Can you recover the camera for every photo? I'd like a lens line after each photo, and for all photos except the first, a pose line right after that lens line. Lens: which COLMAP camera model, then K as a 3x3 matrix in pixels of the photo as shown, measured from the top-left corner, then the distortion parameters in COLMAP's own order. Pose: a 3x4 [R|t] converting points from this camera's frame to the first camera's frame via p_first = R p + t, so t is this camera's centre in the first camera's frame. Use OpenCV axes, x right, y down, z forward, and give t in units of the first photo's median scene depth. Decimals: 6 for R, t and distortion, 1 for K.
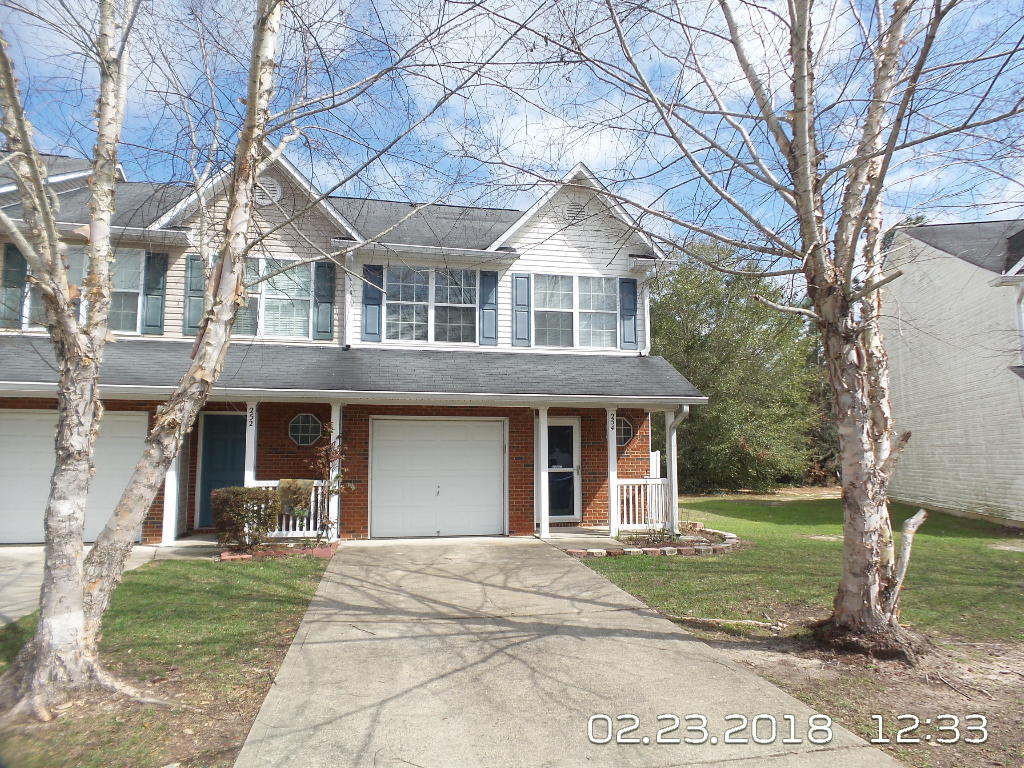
lens RADIAL K [[705.7, 0, 515.6], [0, 705.7, 386.5], [0, 0, 1]] dist [0.001855, 0.001995]
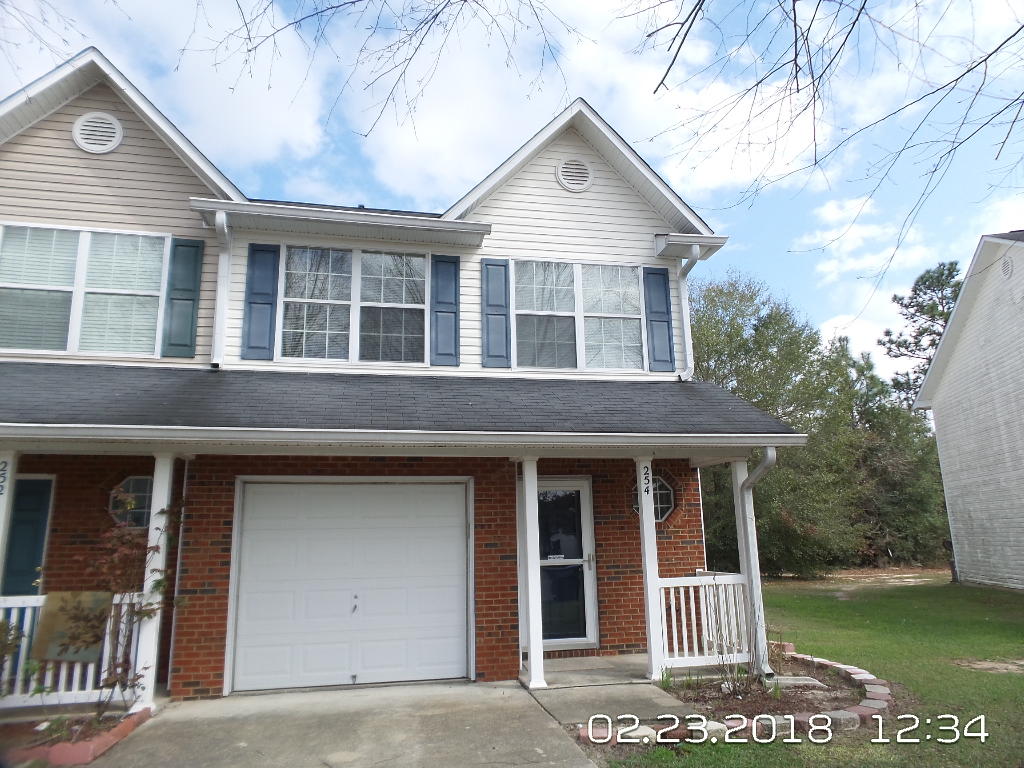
lens RADIAL K [[705.7, 0, 515.6], [0, 705.7, 386.5], [0, 0, 1]] dist [0.001855, 0.001995]
pose [[0.999846, -0.017570, 0.000204, 0.025910], [0.017484, 0.993645, -0.111189, 0.033575], [0.001751, 0.111176, 0.993799, 0.370368]]
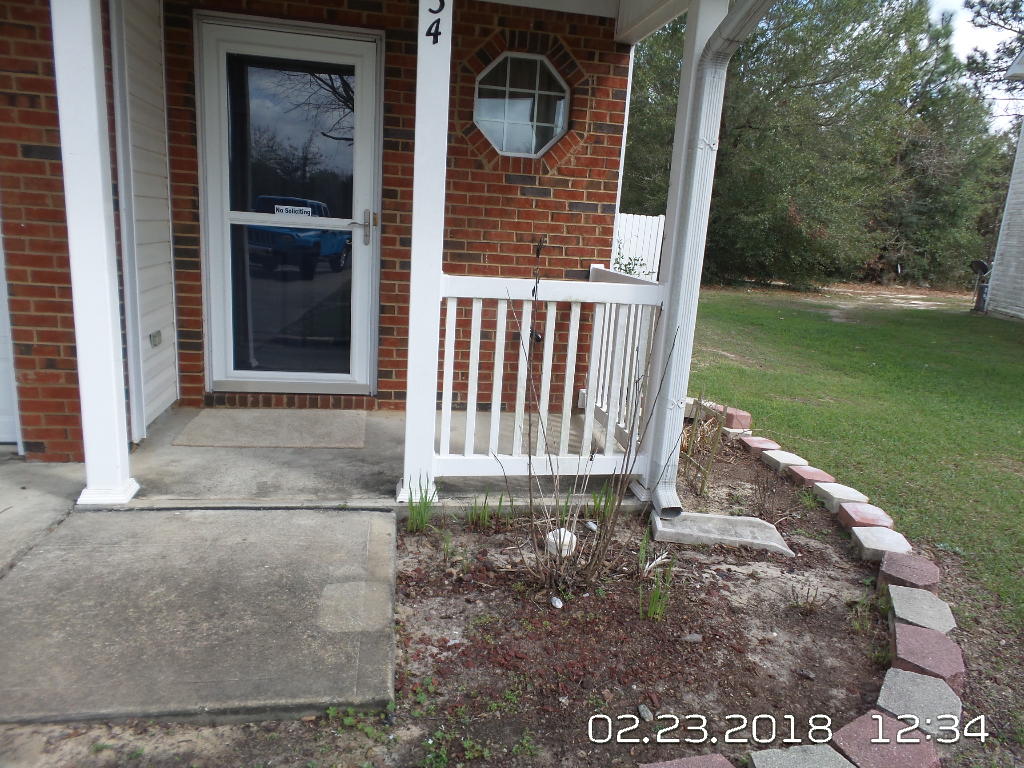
lens RADIAL K [[697.2, 0, 541.4], [0, 697.2, 385.3], [0, 0, 1]] dist [0.034087, -0.036721]
pose [[0.996801, 0.069730, 0.039061, 0.158201], [-0.078627, 0.943260, 0.322610, 0.082989], [-0.014349, -0.324650, 0.945726, 0.716870]]
